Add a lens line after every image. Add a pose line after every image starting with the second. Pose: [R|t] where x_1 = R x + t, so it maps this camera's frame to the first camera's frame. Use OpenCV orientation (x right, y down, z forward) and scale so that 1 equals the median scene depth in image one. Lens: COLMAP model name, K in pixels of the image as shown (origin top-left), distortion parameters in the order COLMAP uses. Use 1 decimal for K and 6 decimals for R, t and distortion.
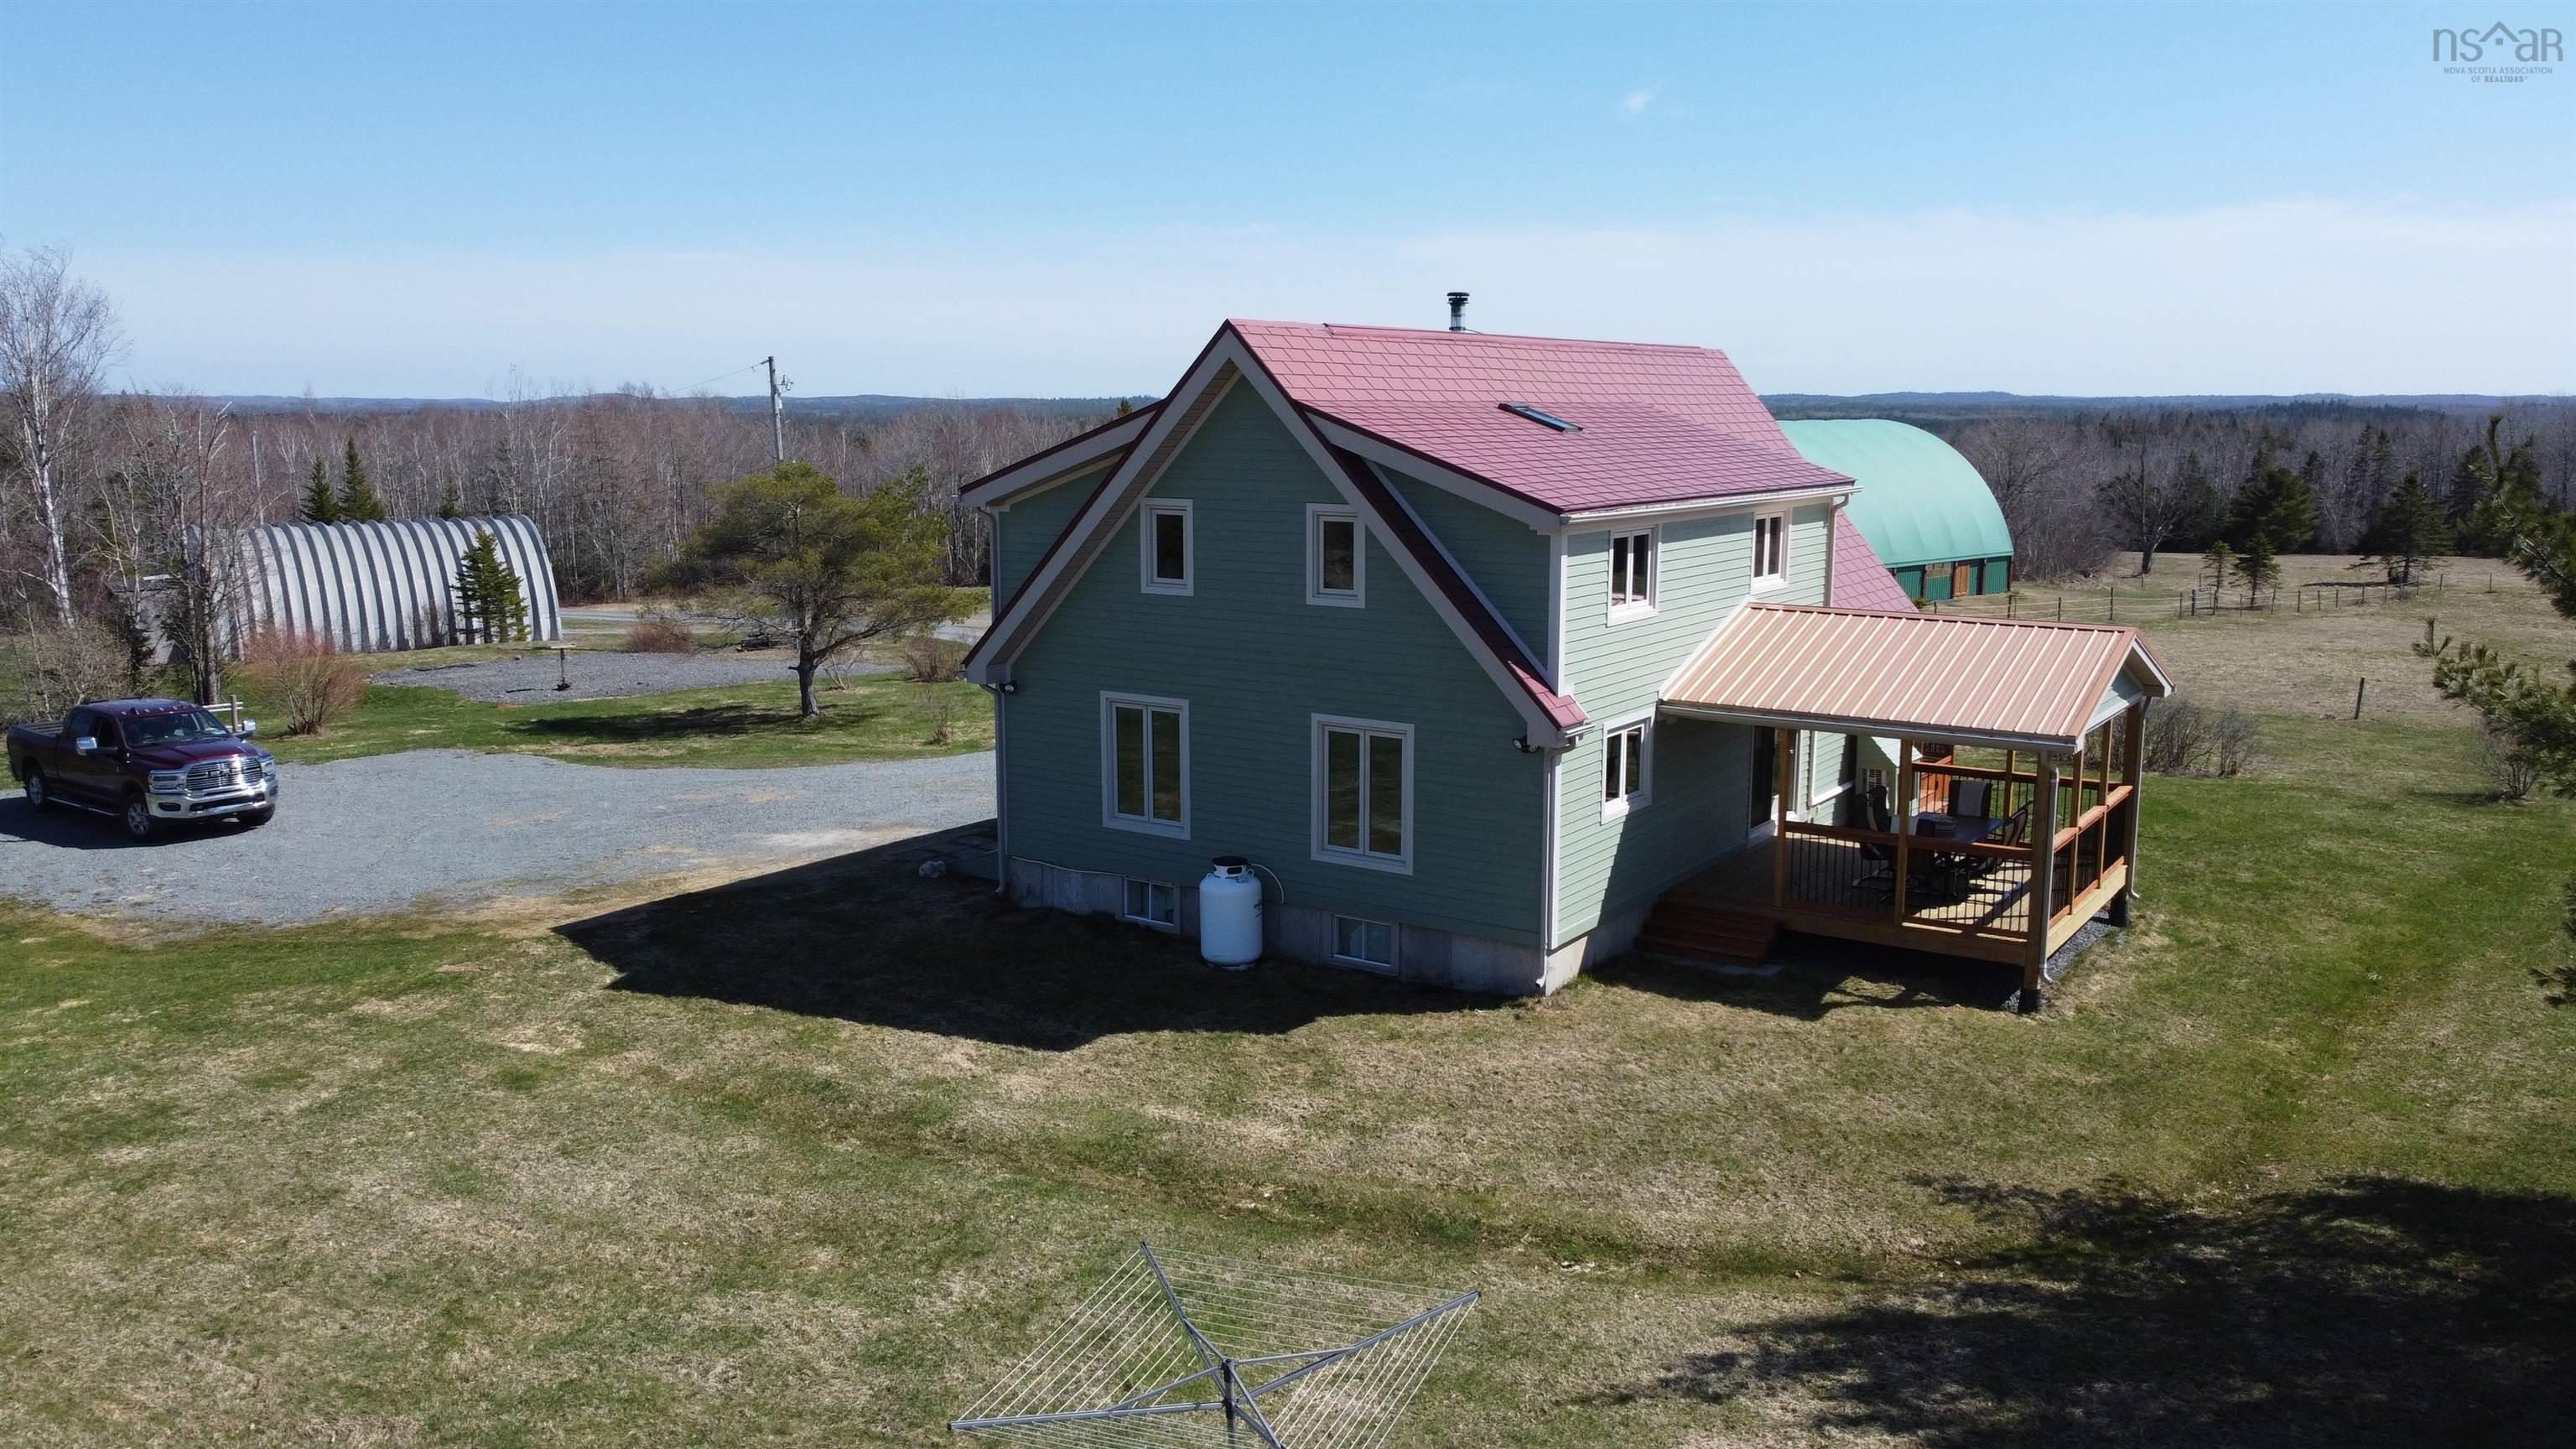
lens RADIAL K [[1945.0, 0, 1295.3], [0, 1945.0, 717.6], [0, 0, 1]] dist [0.003437, -0.008865]
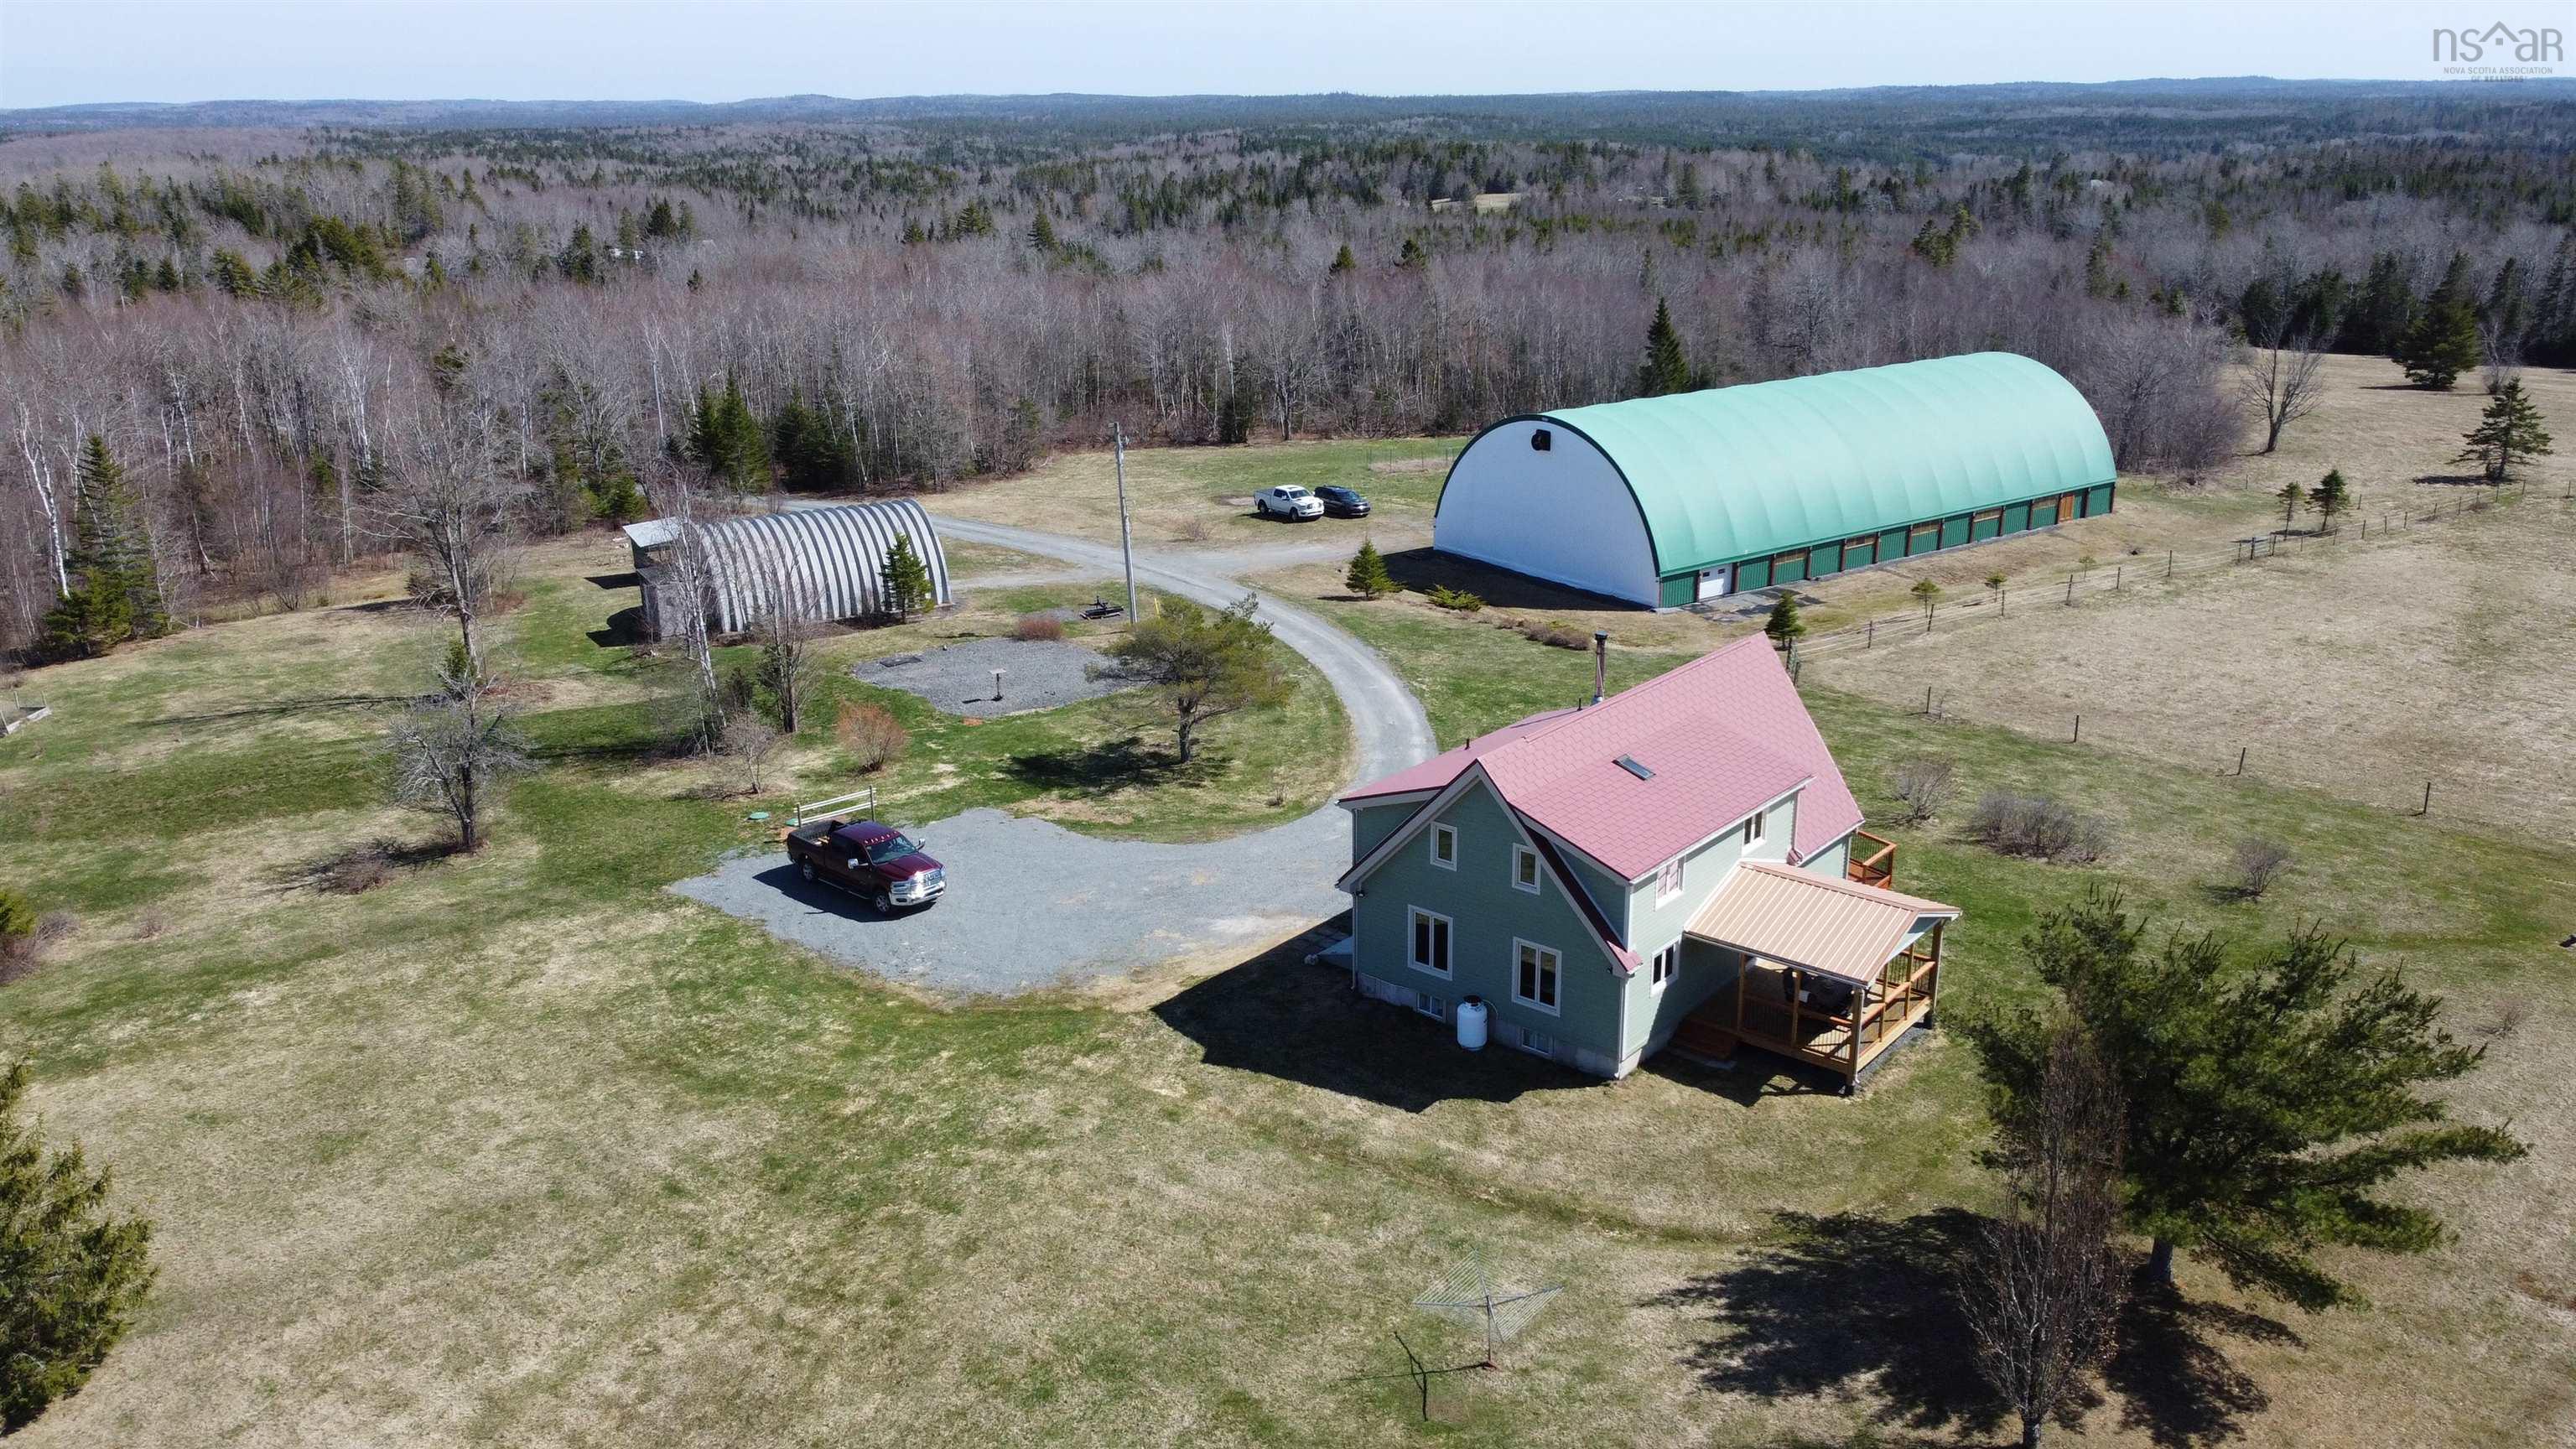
lens RADIAL K [[1945.0, 0, 1294.7], [0, 1945.0, 724.2], [0, 0, 1]] dist [0.003437, -0.008865]
pose [[0.995090, 0.020616, -0.096802, -0.029182], [-0.005623, 0.988261, 0.152669, -0.574080], [0.098813, -0.151375, 0.983525, -1.099038]]
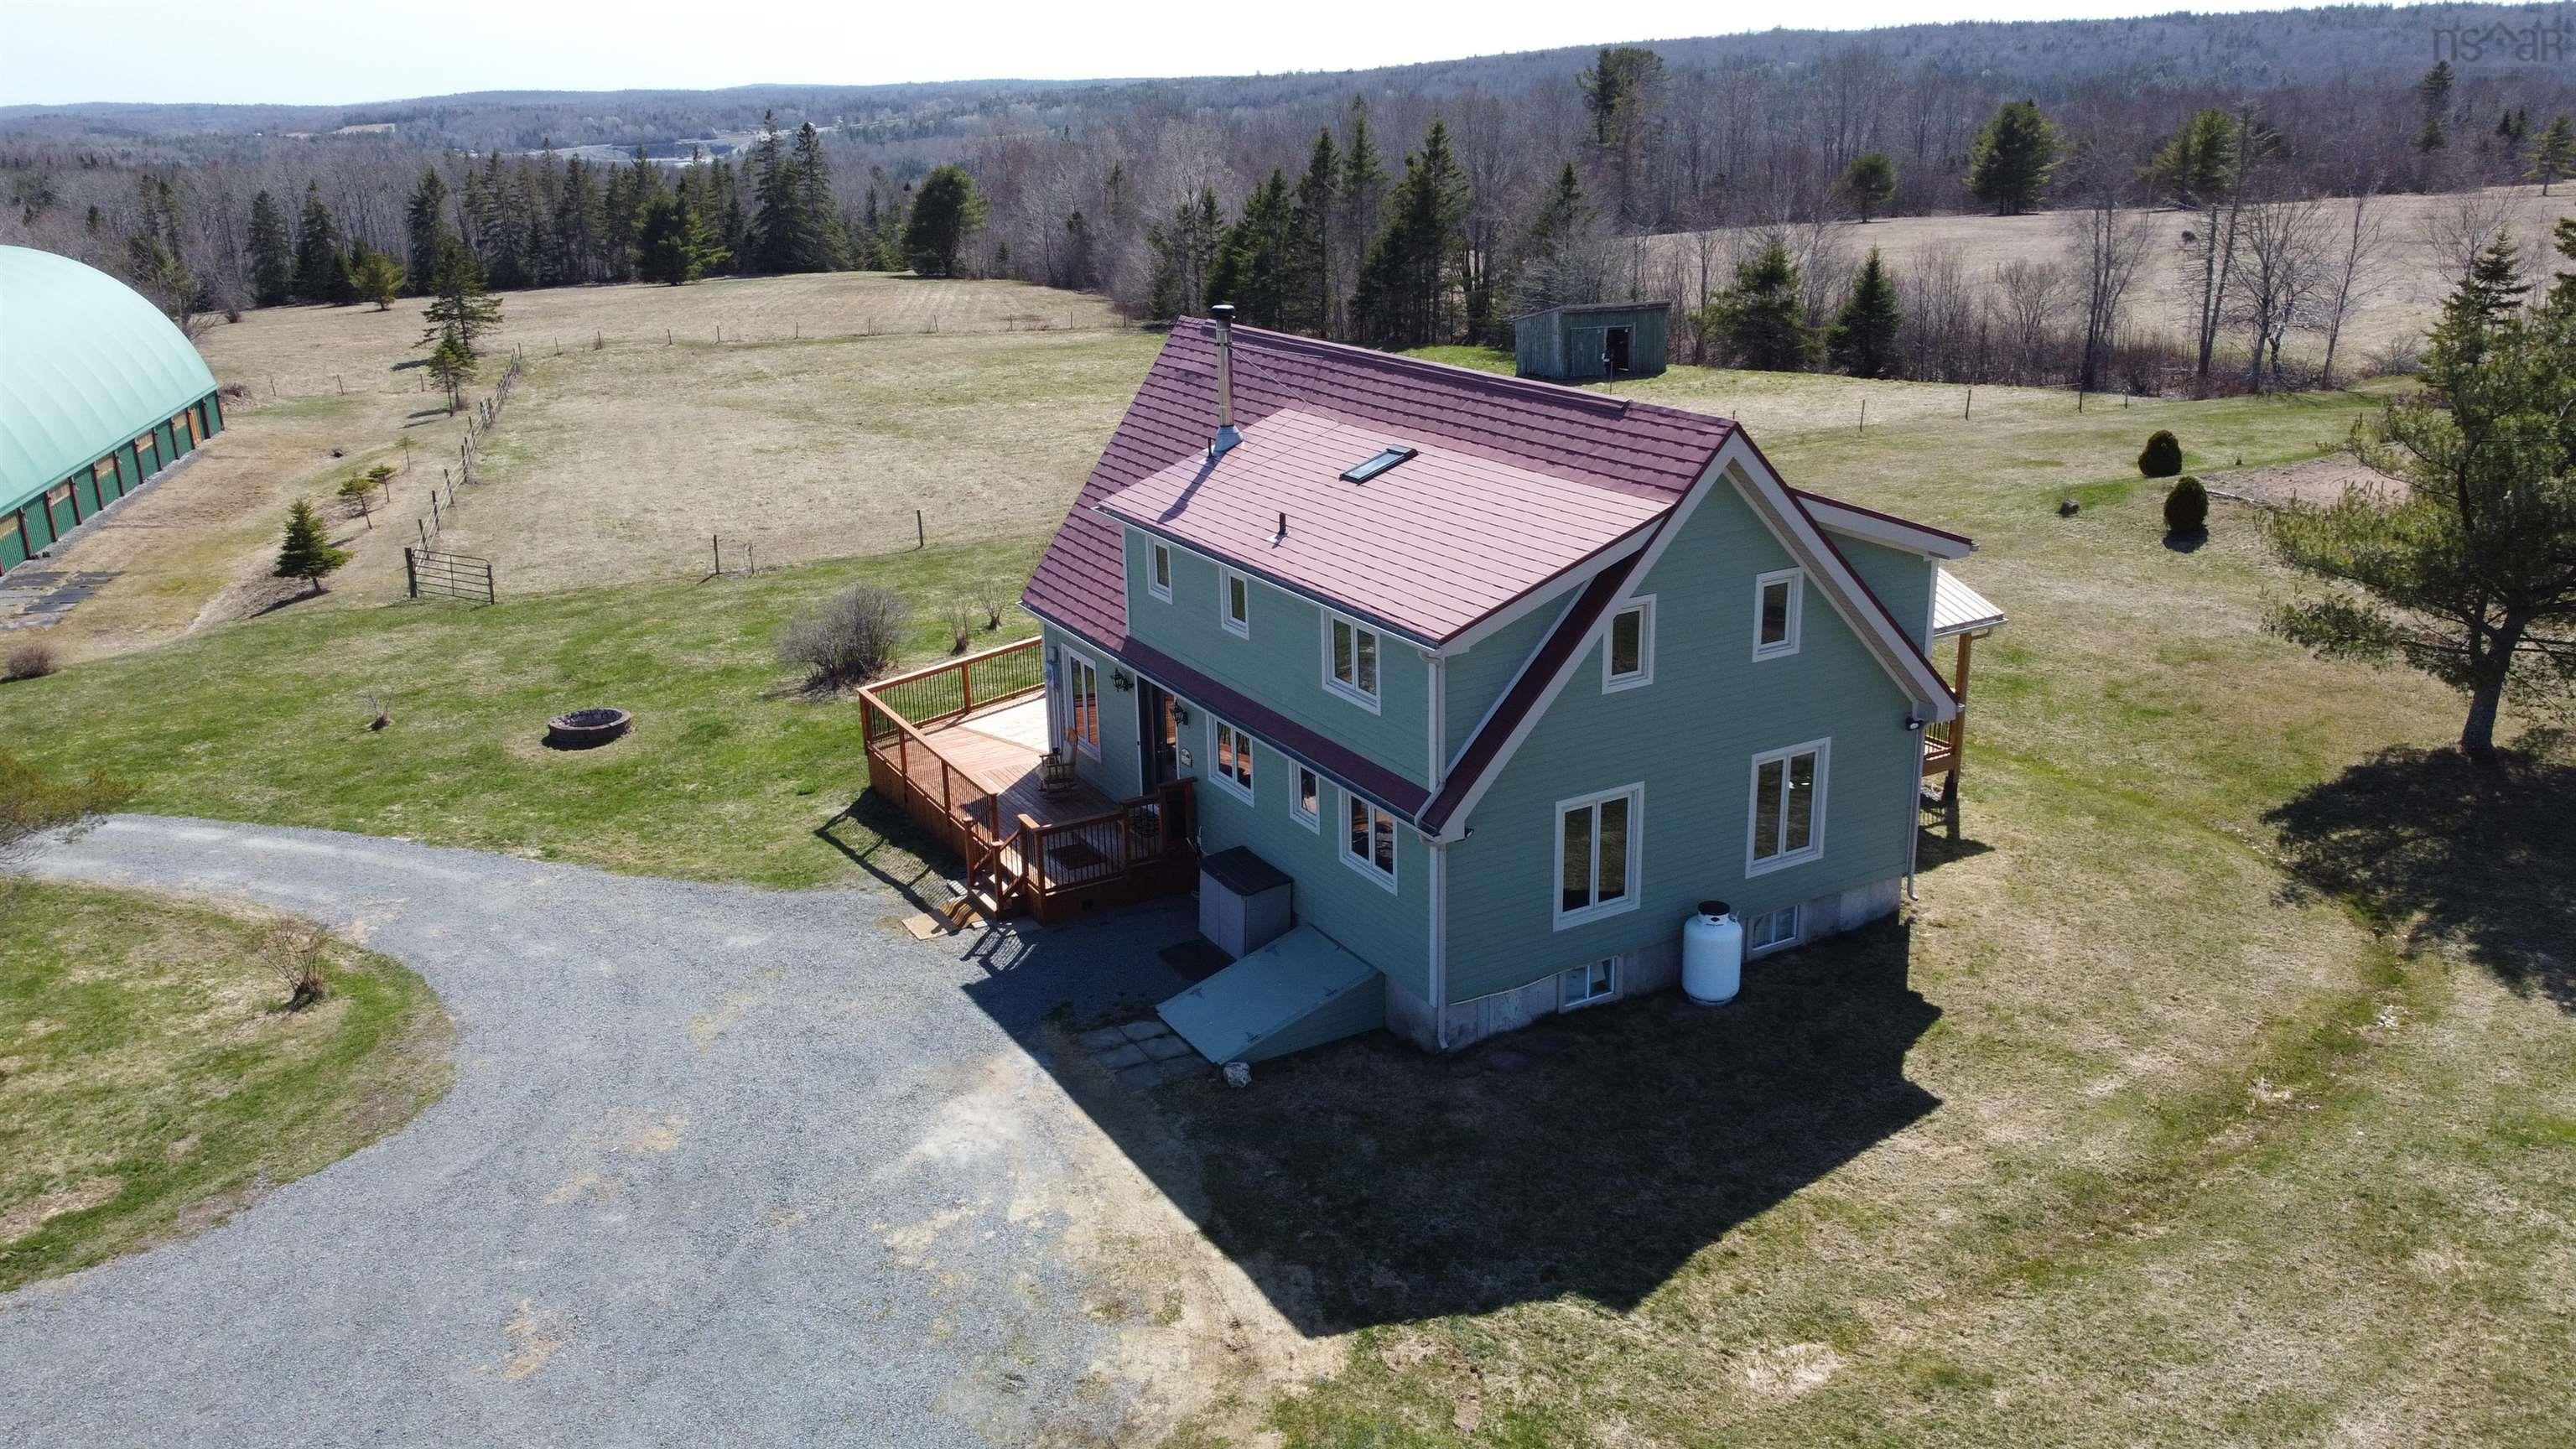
lens RADIAL K [[1945.0, 0, 1281.6], [0, 1945.0, 725.8], [0, 0, 1]] dist [0.003437, -0.008865]
pose [[0.445332, -0.292386, 0.846280, -1.112372], [0.168464, 0.955659, 0.241526, -0.352925], [-0.879374, 0.035008, 0.474843, 0.743403]]
